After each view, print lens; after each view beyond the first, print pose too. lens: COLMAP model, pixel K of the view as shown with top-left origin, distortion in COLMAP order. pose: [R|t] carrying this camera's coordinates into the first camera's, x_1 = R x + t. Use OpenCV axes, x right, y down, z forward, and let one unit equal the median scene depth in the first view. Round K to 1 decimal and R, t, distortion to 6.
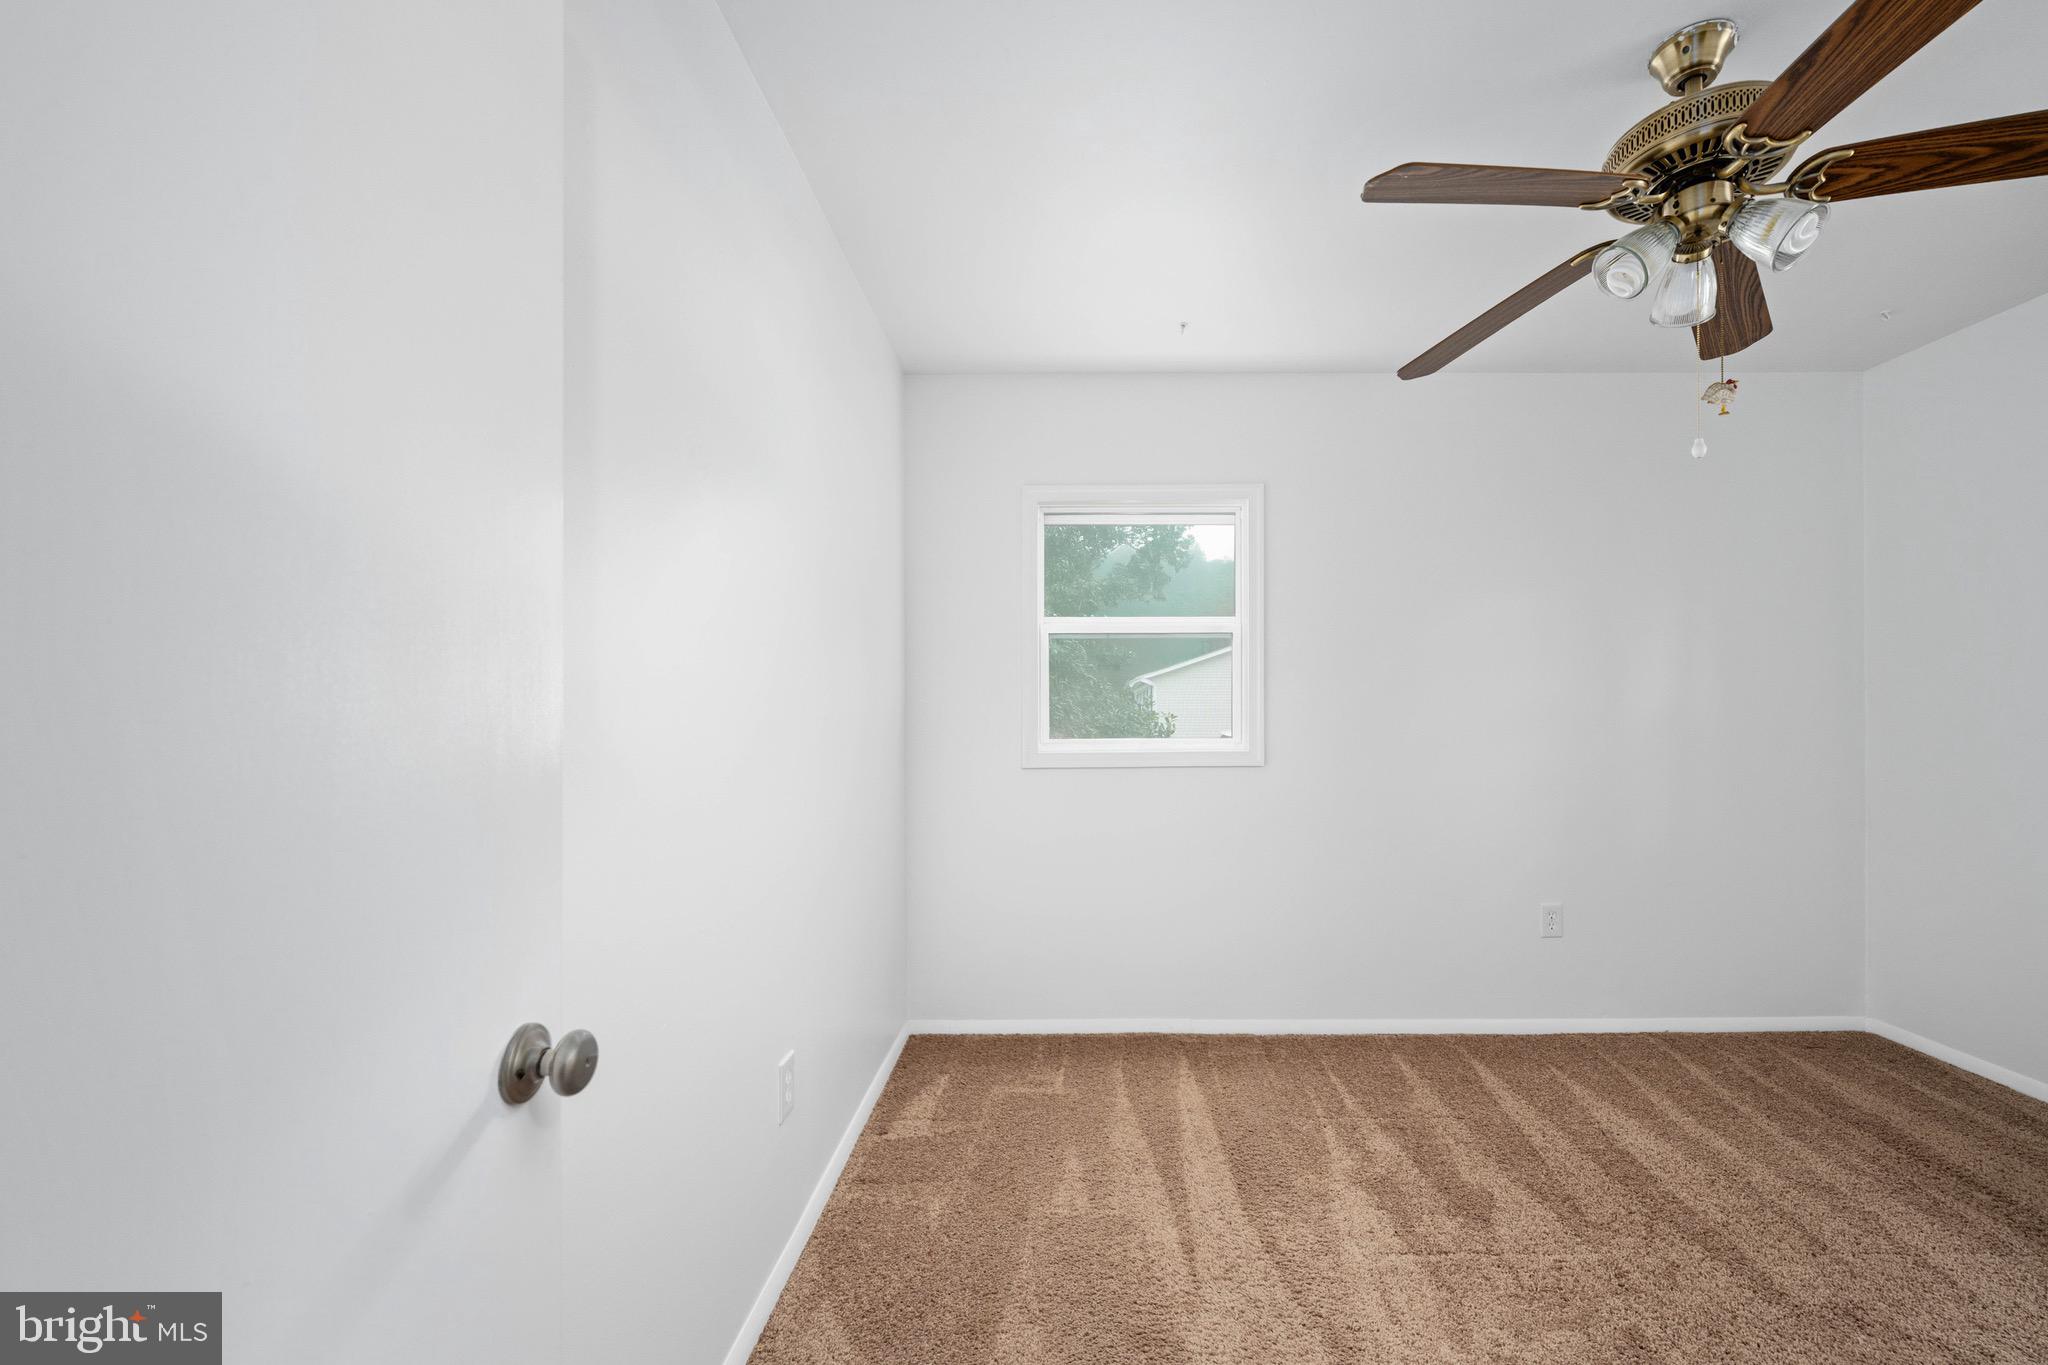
lens RADIAL K [[840.2, 0, 1032.7], [0, 840.2, 699.5], [0, 0, 1]] dist [-0.001145, 0.000746]
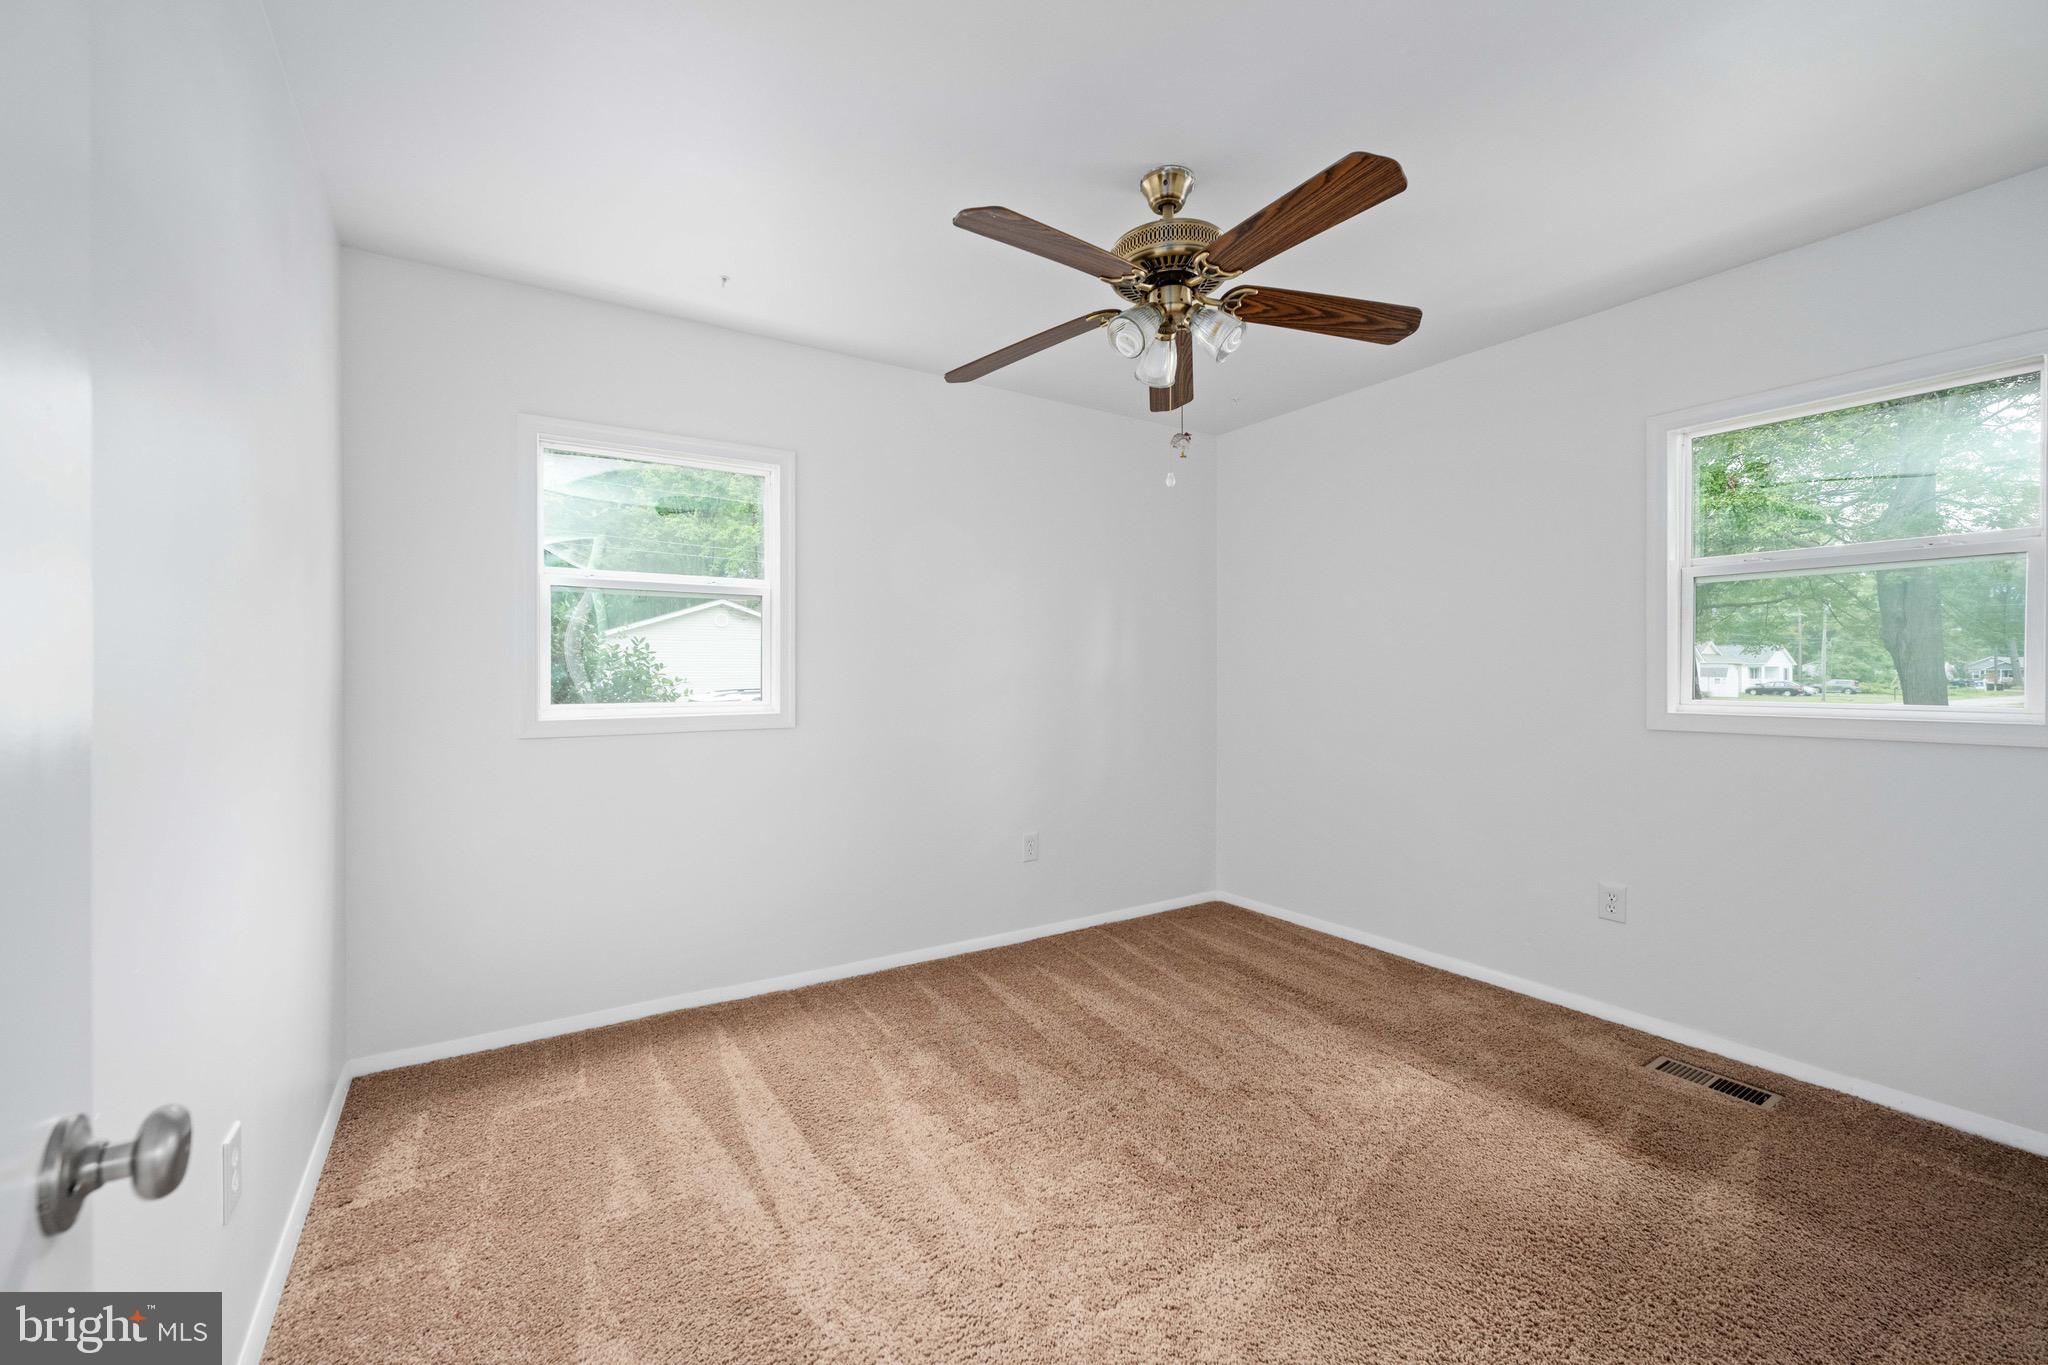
lens RADIAL K [[840.2, 0, 994.9], [0, 840.2, 667.5], [0, 0, 1]] dist [-0.001145, 0.000746]
pose [[0.843976, 0.007955, 0.536323, -0.123727], [-0.010545, 0.999943, 0.001761, 0.002269], [-0.536278, -0.007142, 0.844011, 0.005128]]
